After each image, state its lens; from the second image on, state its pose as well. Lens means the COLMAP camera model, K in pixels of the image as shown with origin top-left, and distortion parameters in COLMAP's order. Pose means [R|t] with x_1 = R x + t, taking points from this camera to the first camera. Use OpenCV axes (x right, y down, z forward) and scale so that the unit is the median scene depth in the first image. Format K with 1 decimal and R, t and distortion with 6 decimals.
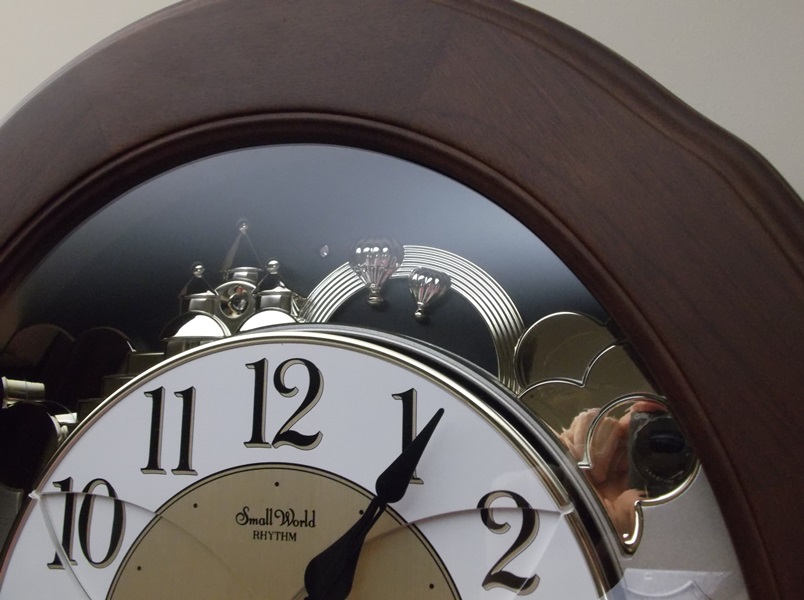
lens RADIAL K [[889.1, 0, 393.6], [0, 889.1, 273.2], [0, 0, 1]] dist [-0.011435, 0.000000]
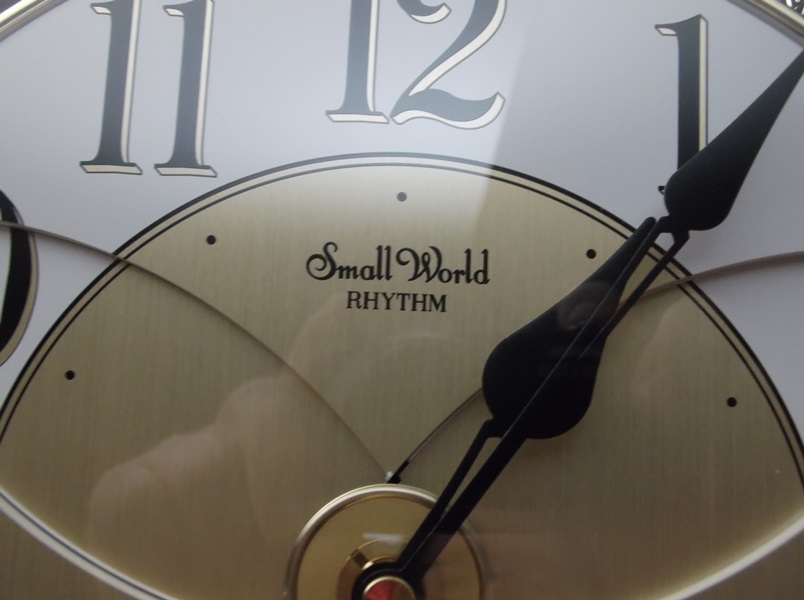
lens RADIAL K [[889.1, 0, 396.5], [0, 889.1, 299.5], [0, 0, 1]] dist [-0.011435, 0.000000]
pose [[0.967516, 0.053728, 0.247033, -0.247347], [-0.075266, 0.994062, 0.078583, 0.254035], [-0.241344, -0.094623, 0.965816, 0.536657]]
